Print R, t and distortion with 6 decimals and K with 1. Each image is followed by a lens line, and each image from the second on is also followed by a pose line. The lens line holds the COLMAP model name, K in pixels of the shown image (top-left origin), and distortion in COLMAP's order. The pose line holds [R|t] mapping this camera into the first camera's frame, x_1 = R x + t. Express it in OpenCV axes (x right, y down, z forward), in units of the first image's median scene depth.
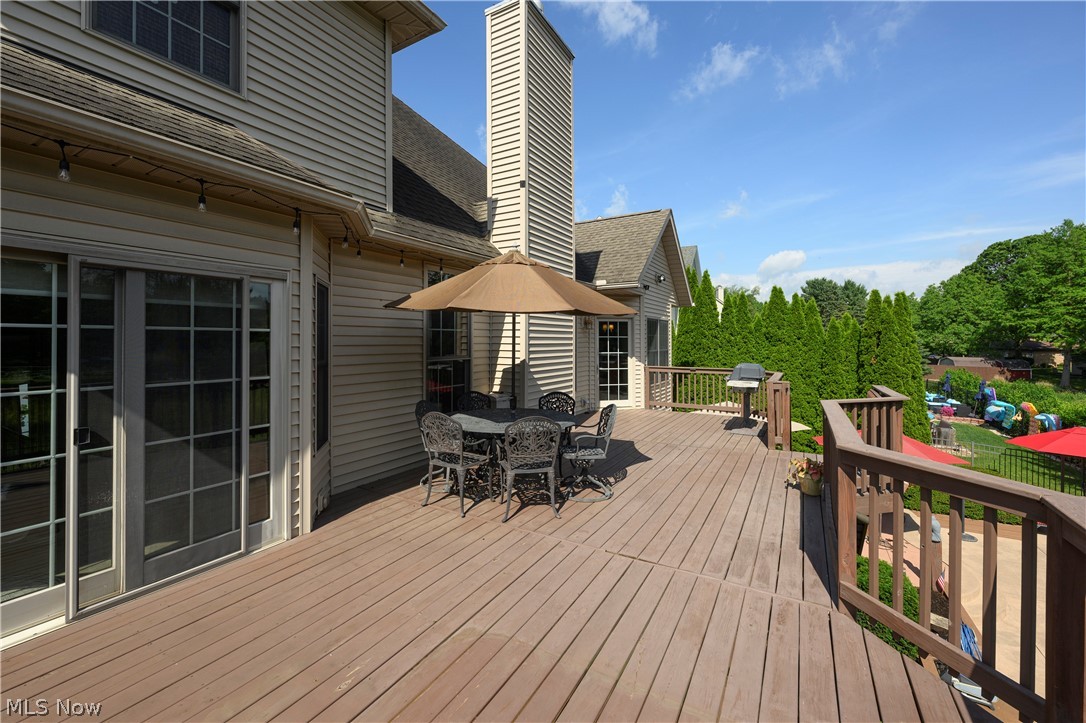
lens RADIAL K [[442.4, 0, 545.8], [0, 442.4, 339.5], [0, 0, 1]] dist [0.000306, 0.000101]
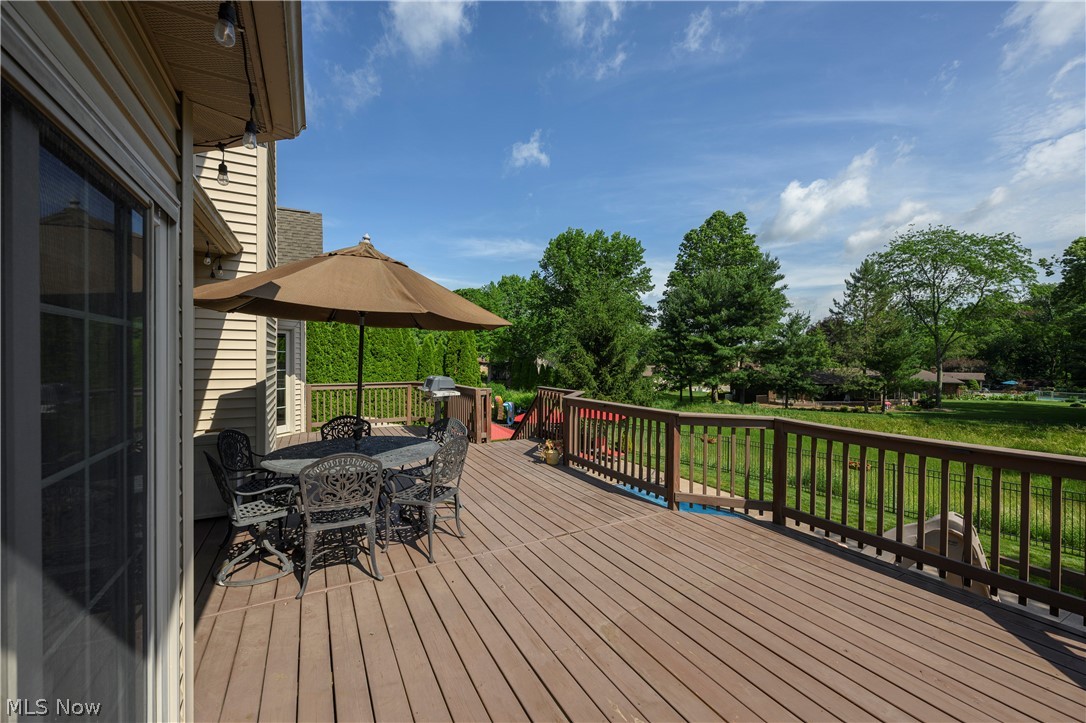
lens RADIAL K [[427.6, 0, 543.0], [0, 427.6, 361.5], [0, 0, 1]] dist [-0.000661, -0.000119]
pose [[0.519649, -0.007728, 0.854345, -0.200059], [-0.003607, 0.999930, 0.011239, 0.001675], [-0.854372, -0.008922, 0.519585, 0.108095]]
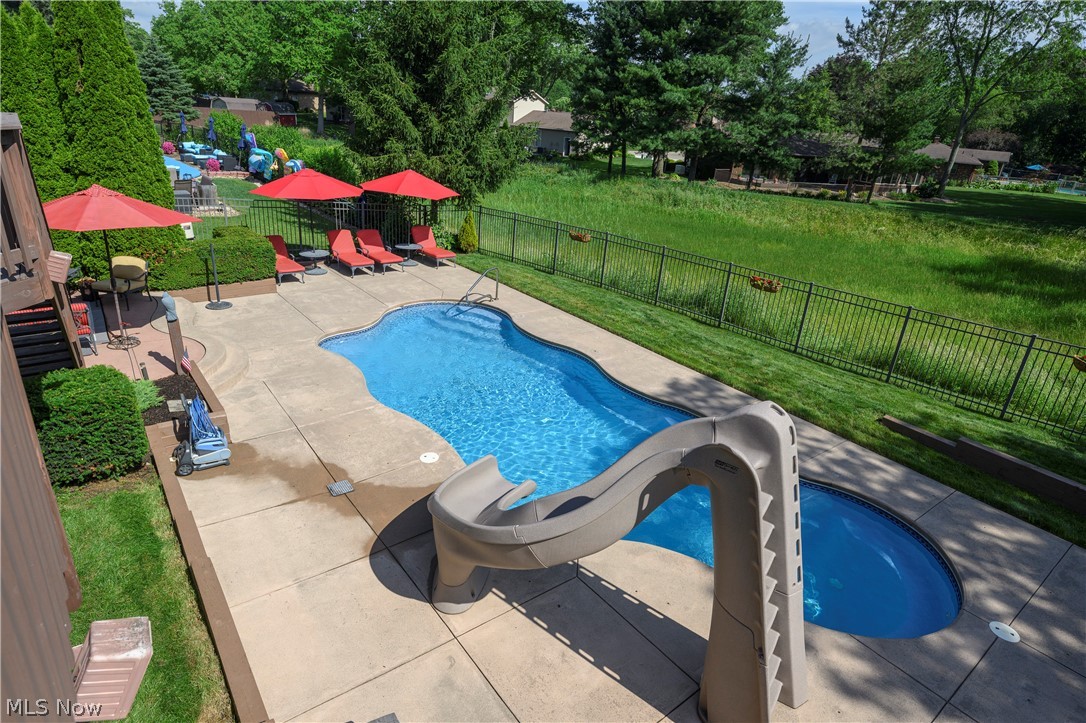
lens RADIAL K [[609.5, 0, 546.2], [0, 609.5, 358.4], [0, 0, 1]] dist [-0.002663, 0.003288]
pose [[0.371244, -0.341661, 0.863392, 0.068797], [-0.066591, 0.917652, 0.391766, 0.013963], [-0.926144, -0.202935, 0.317921, -0.015457]]
